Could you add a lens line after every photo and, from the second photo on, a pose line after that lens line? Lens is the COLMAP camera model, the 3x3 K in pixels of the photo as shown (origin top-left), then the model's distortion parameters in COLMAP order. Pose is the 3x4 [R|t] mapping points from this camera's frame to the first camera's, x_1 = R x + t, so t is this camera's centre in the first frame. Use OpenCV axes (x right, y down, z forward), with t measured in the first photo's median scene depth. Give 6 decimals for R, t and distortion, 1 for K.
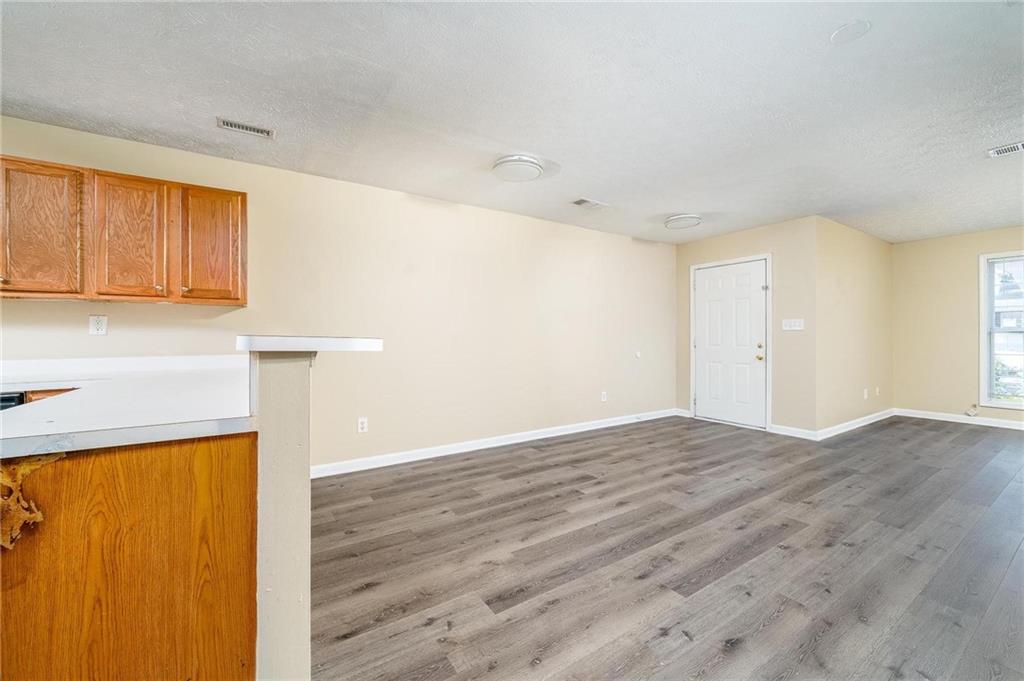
lens RADIAL K [[401.4, 0, 509.8], [0, 401.4, 339.8], [0, 0, 1]] dist [-0.000574, -0.000159]
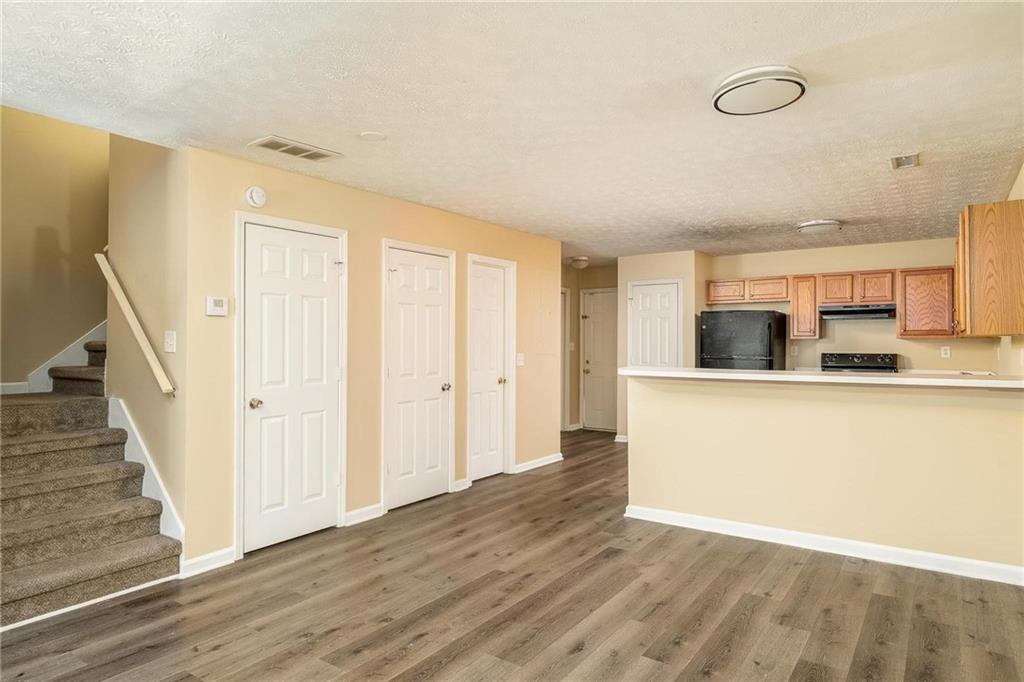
lens RADIAL K [[608.7, 0, 512.3], [0, 608.7, 336.4], [0, 0, 1]] dist [-0.006352, -0.001534]
pose [[-0.924827, 0.000308, -0.380387, 0.809159], [0.001800, 0.999992, -0.003568, -0.088351], [0.380383, -0.003985, -0.924820, 2.024914]]
